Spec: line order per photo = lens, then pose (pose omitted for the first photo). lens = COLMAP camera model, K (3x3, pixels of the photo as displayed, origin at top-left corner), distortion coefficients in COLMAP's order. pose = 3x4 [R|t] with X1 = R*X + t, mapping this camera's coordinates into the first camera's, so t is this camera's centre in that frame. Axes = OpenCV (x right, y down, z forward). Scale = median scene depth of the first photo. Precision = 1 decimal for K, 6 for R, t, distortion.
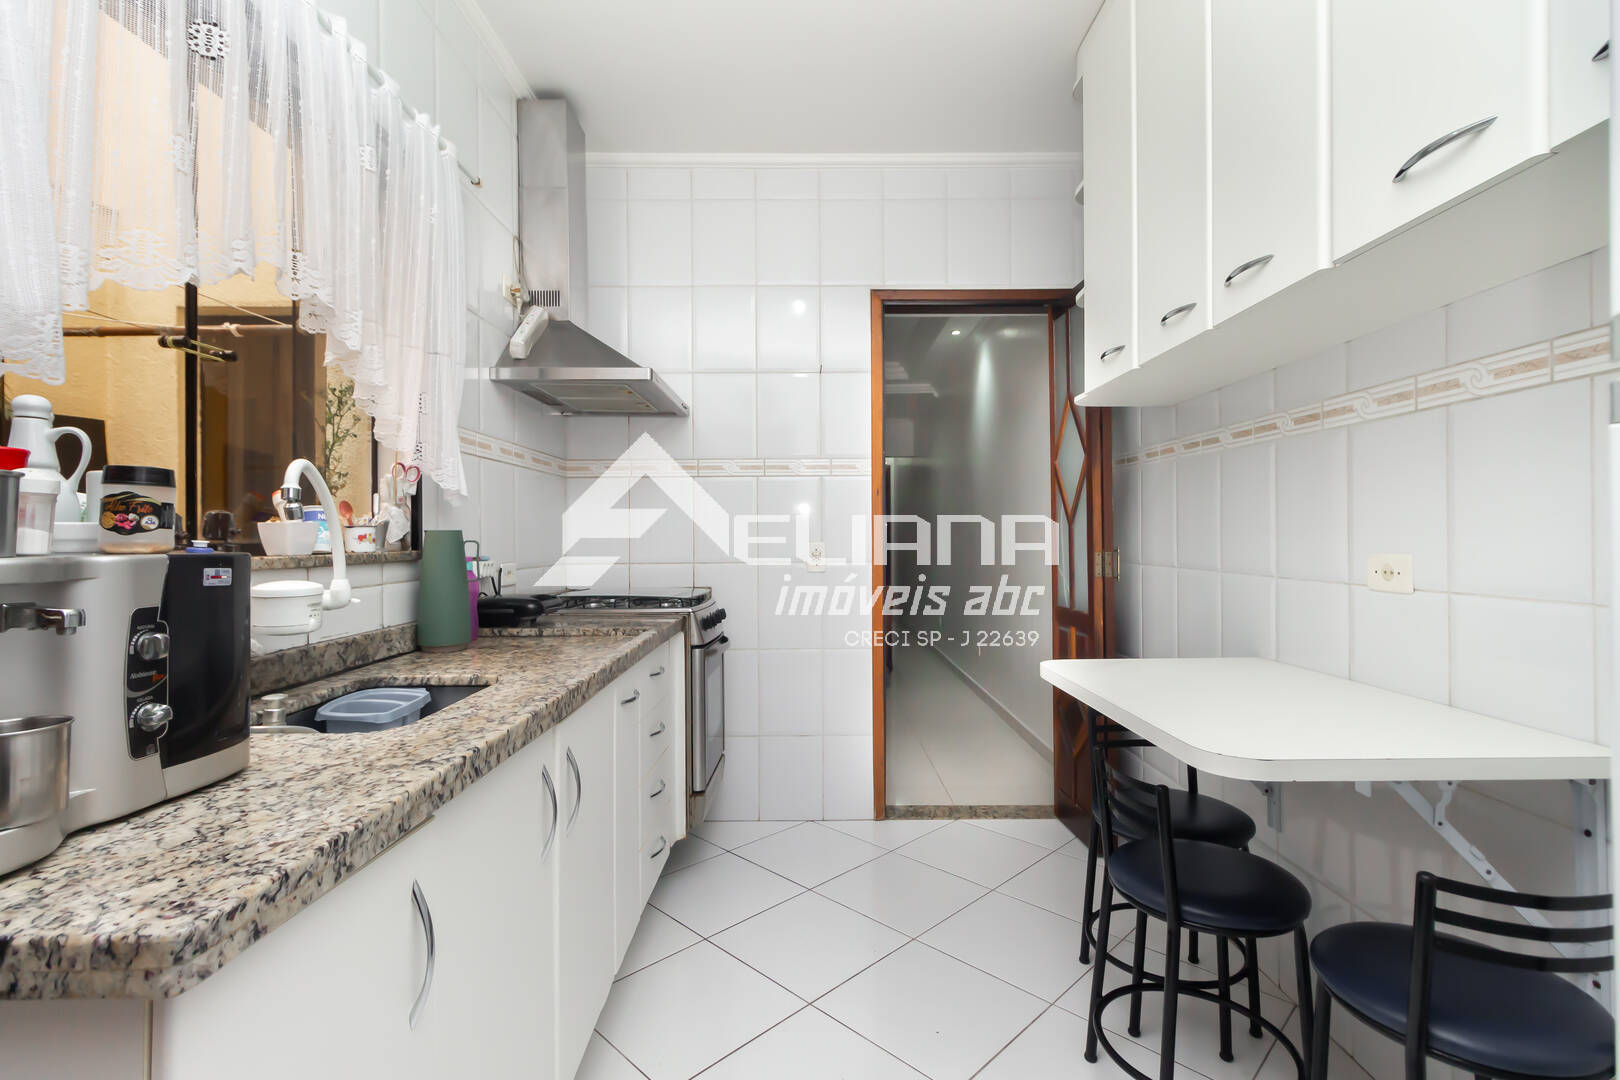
lens RADIAL K [[754.4, 0, 805.3], [0, 754.4, 538.9], [0, 0, 1]] dist [0.000679, 0.000451]
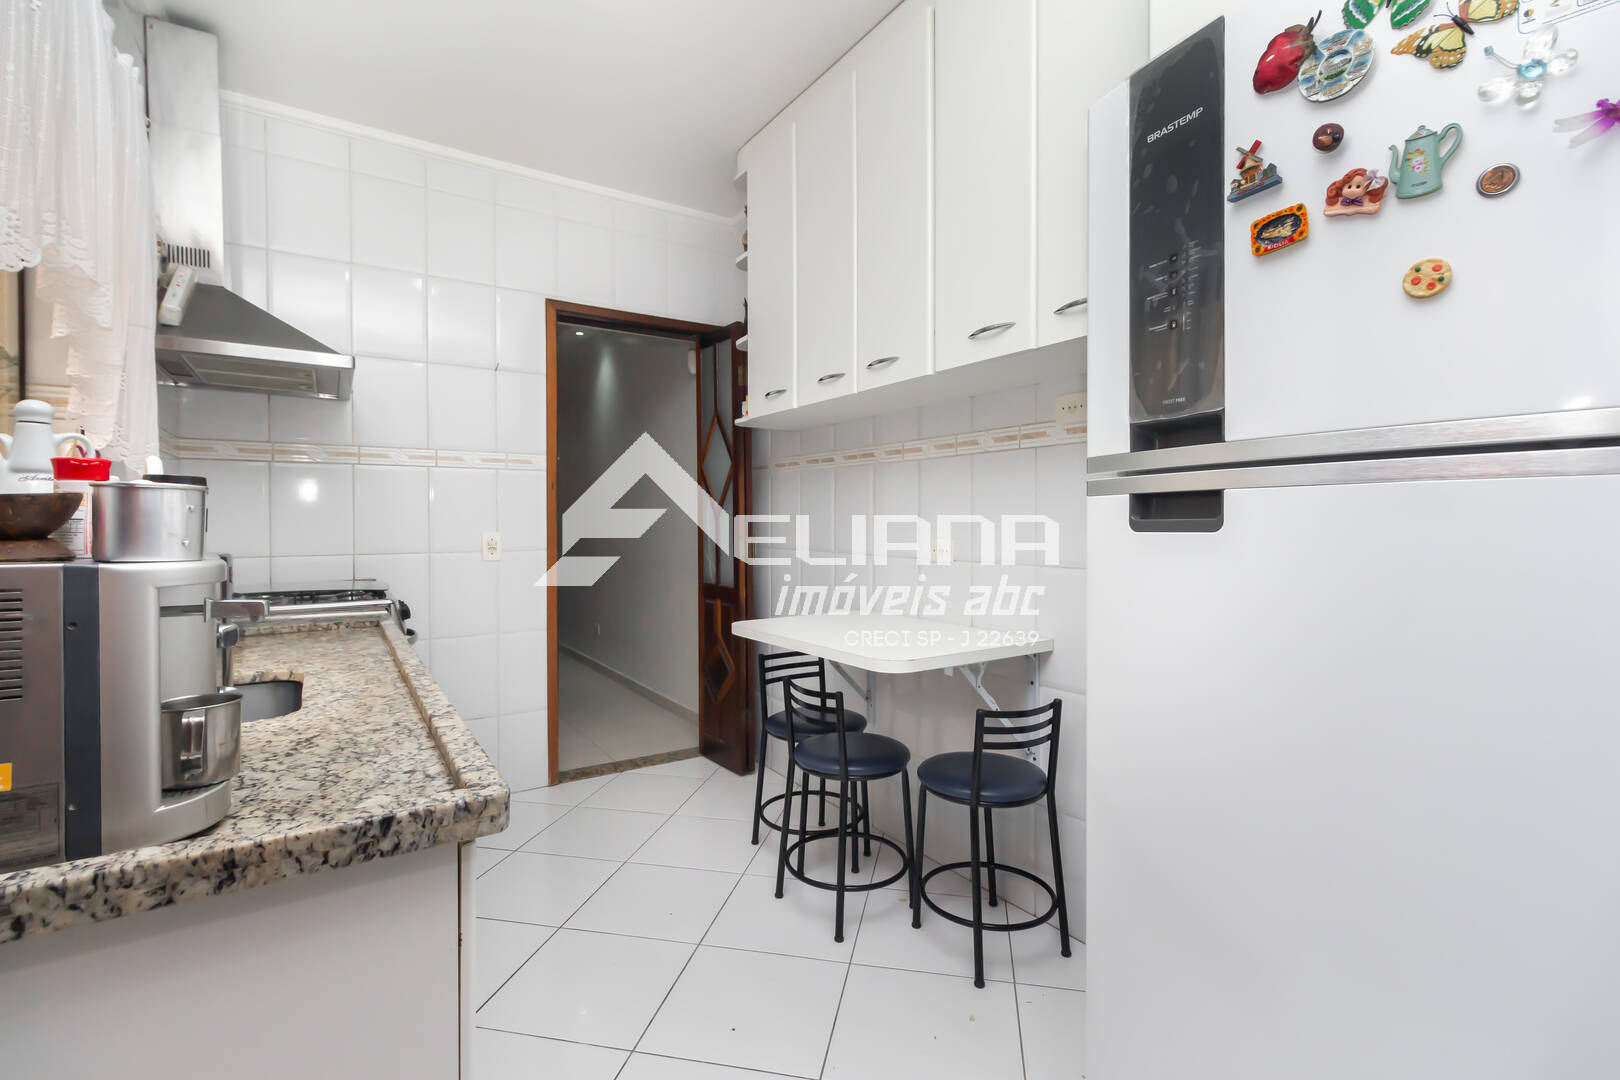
lens RADIAL K [[738.3, 0, 815.0], [0, 738.3, 532.5], [0, 0, 1]] dist [0.000408, 0.000041]
pose [[0.833842, -0.005453, 0.551976, -0.407236], [-0.000614, 0.999941, 0.010807, -0.014522], [-0.552003, -0.009351, 0.833790, -0.232507]]
